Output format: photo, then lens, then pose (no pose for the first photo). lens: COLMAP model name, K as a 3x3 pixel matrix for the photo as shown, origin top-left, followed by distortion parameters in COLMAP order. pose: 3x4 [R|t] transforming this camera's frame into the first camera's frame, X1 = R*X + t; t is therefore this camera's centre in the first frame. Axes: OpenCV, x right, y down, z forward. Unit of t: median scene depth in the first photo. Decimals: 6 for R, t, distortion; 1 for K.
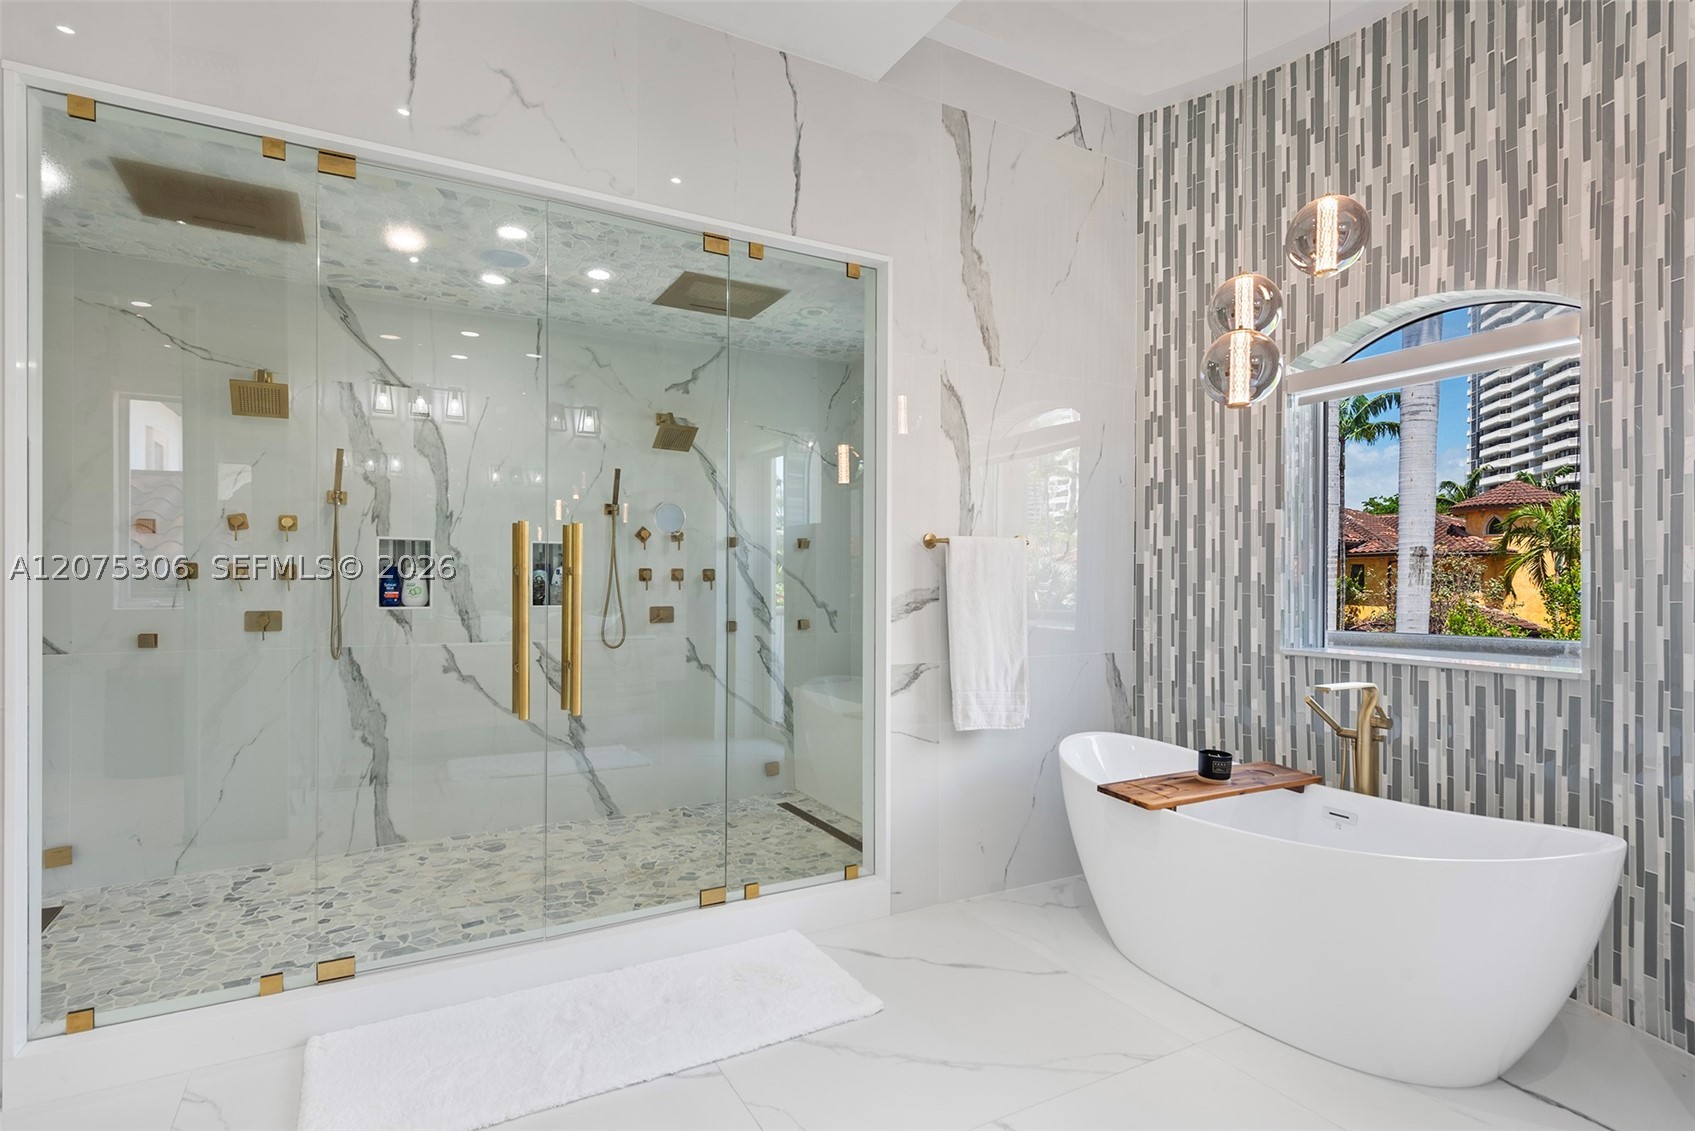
lens RADIAL K [[841.1, 0, 845.1], [0, 841.1, 576.1], [0, 0, 1]] dist [0.004534, -0.000807]
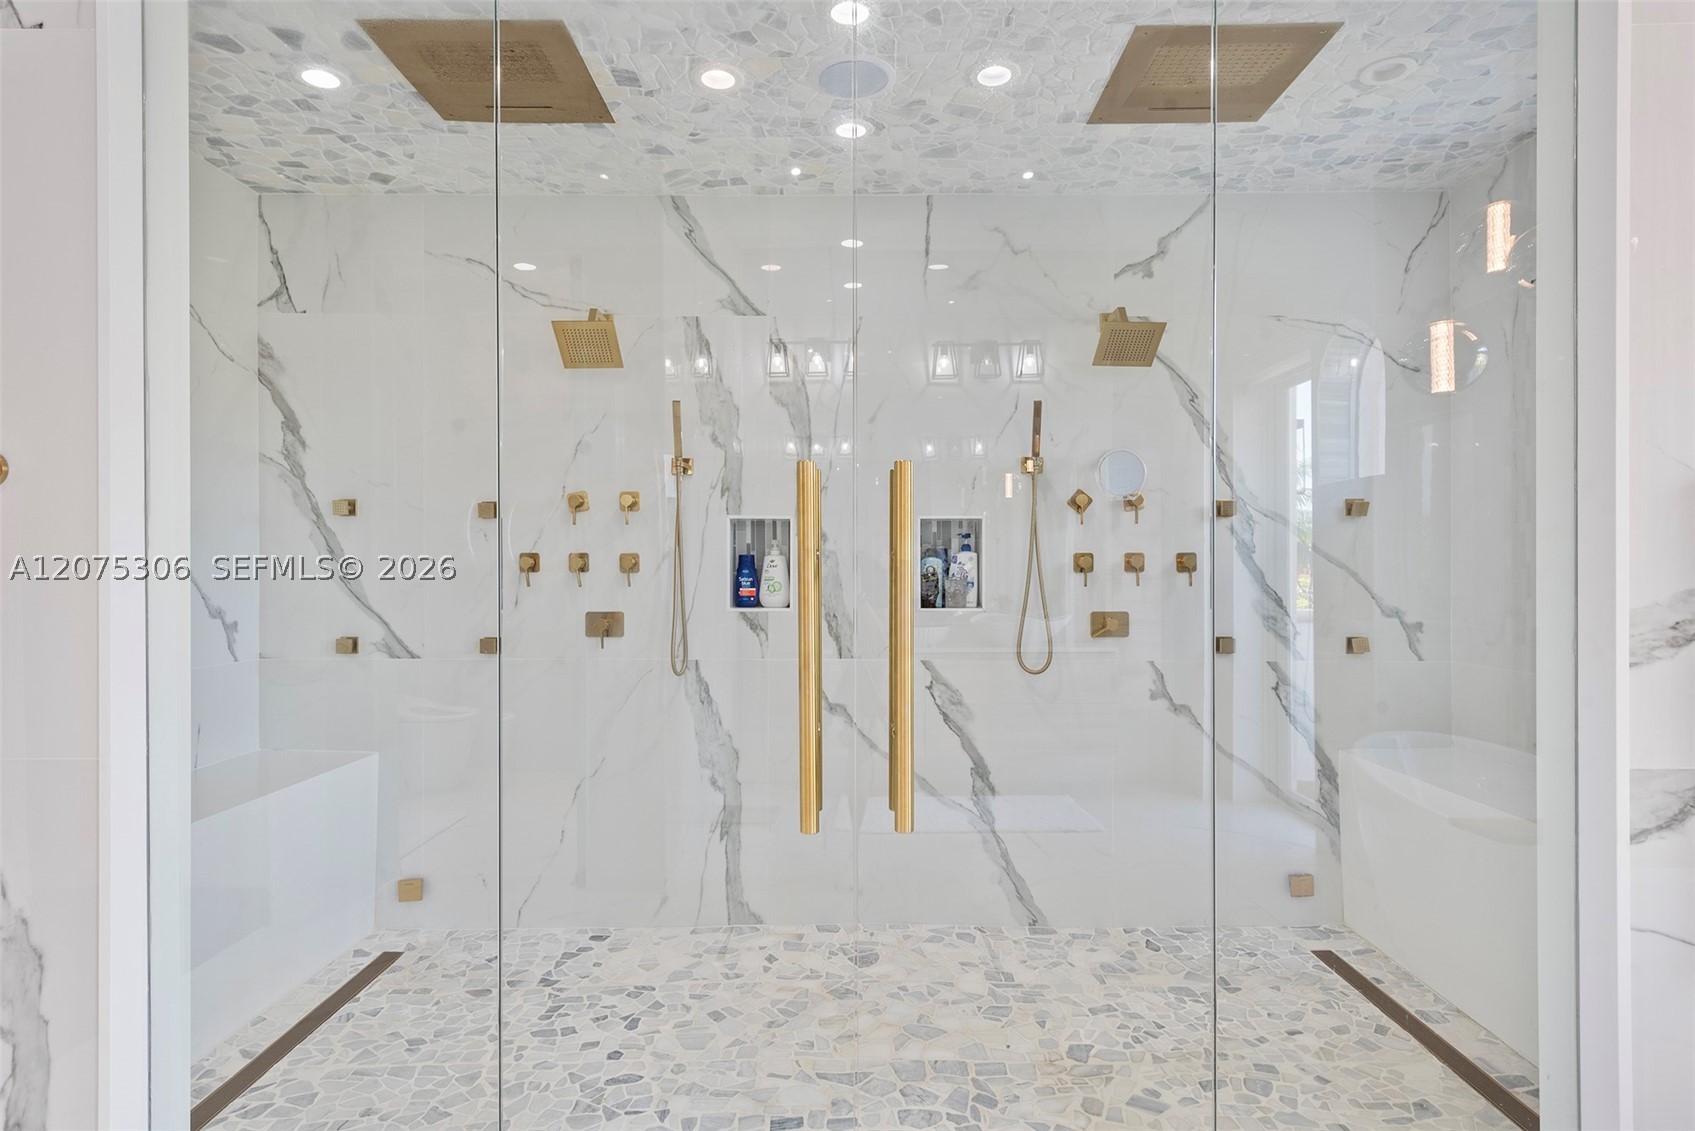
lens RADIAL K [[970.2, 0, 845.8], [0, 970.2, 571.6], [0, 0, 1]] dist [0.022809, -0.003584]
pose [[0.873504, -0.004430, -0.486796, -0.035909], [0.006941, 0.999970, 0.003354, 0.001678], [0.486767, -0.006309, 0.873509, 0.282565]]
